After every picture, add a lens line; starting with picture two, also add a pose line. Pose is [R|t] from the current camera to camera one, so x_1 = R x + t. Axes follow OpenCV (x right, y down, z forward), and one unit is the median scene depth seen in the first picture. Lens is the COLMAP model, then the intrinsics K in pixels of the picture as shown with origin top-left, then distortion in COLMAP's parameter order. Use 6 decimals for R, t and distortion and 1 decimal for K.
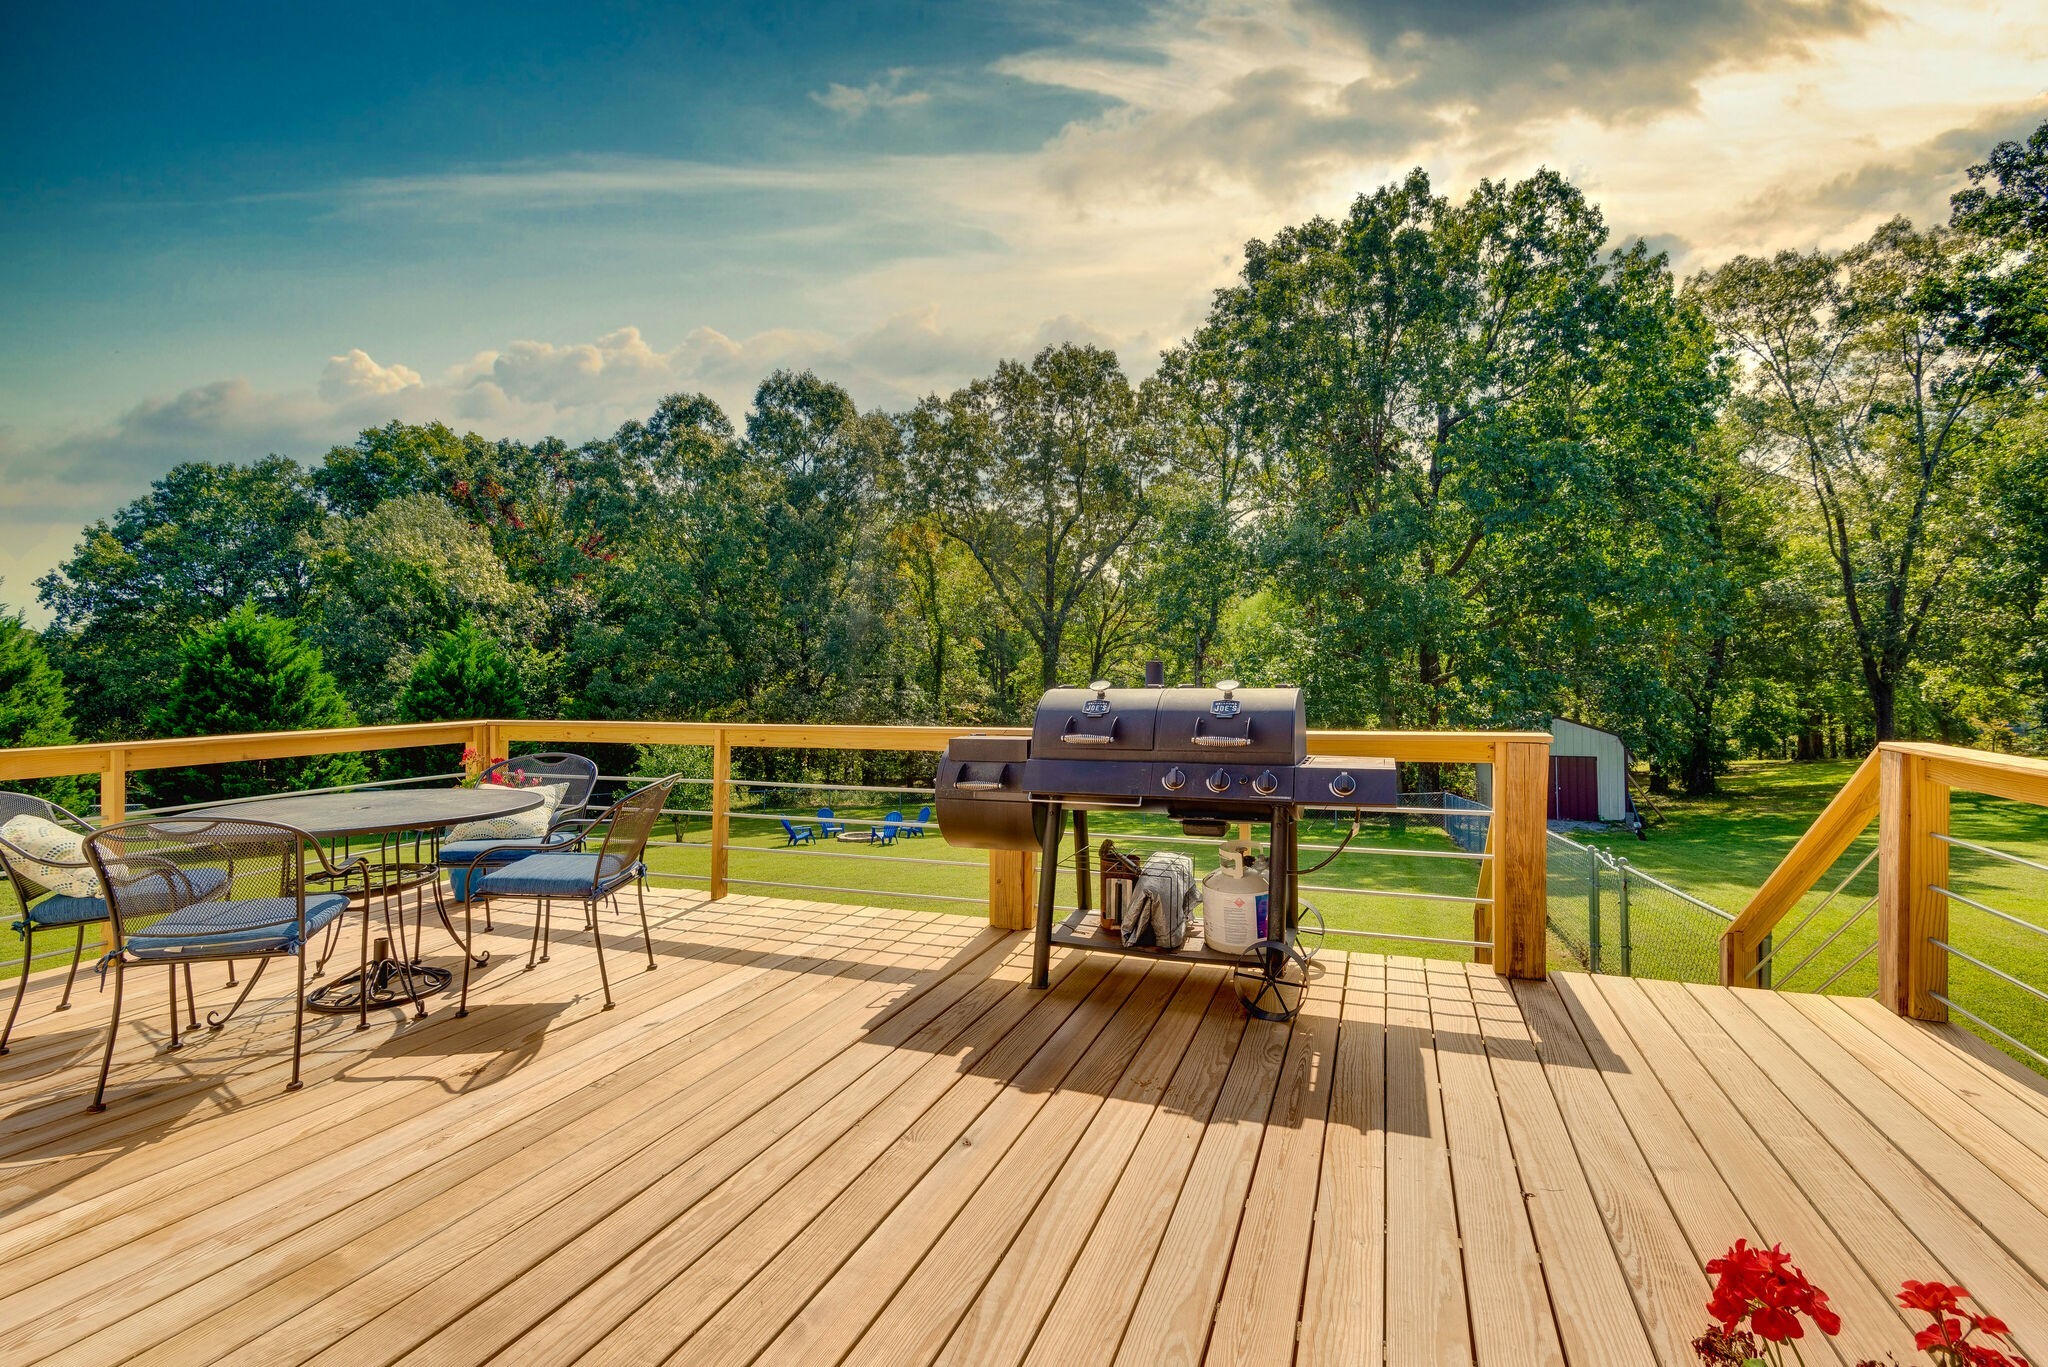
lens RADIAL K [[987.1, 0, 1017.9], [0, 987.1, 687.4], [0, 0, 1]] dist [0.001455, -0.017148]
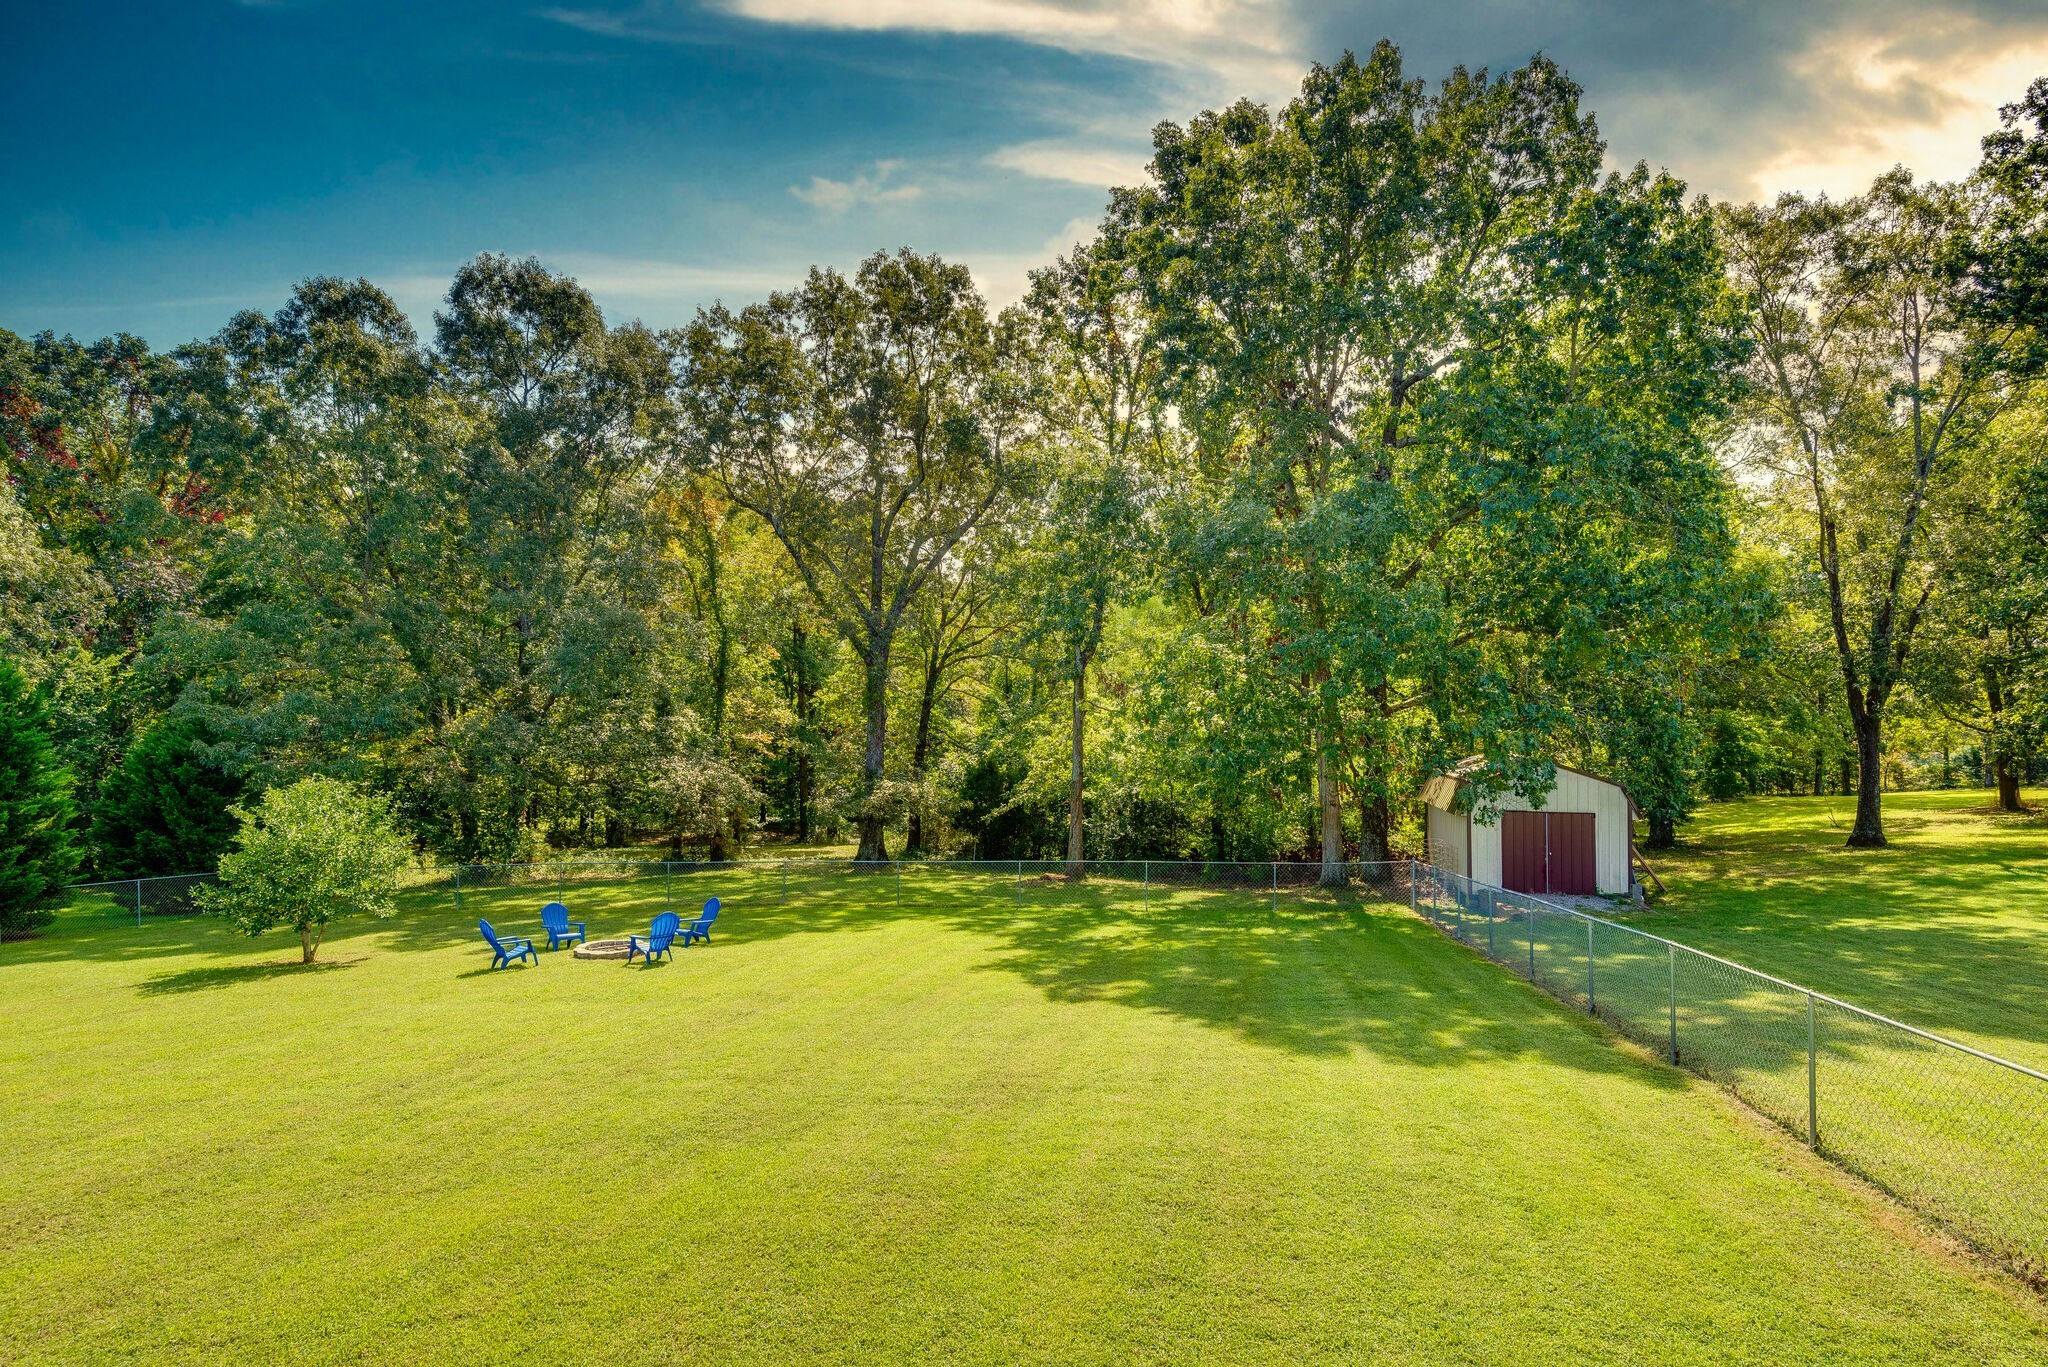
lens RADIAL K [[1163.2, 0, 1027.9], [0, 1163.2, 698.0], [0, 0, 1]] dist [0.036617, -0.041958]
pose [[0.981258, 0.008608, 0.192506, -0.024893], [-0.008055, 0.999961, -0.003653, -0.009685], [-0.192530, 0.002034, 0.981289, 0.117595]]
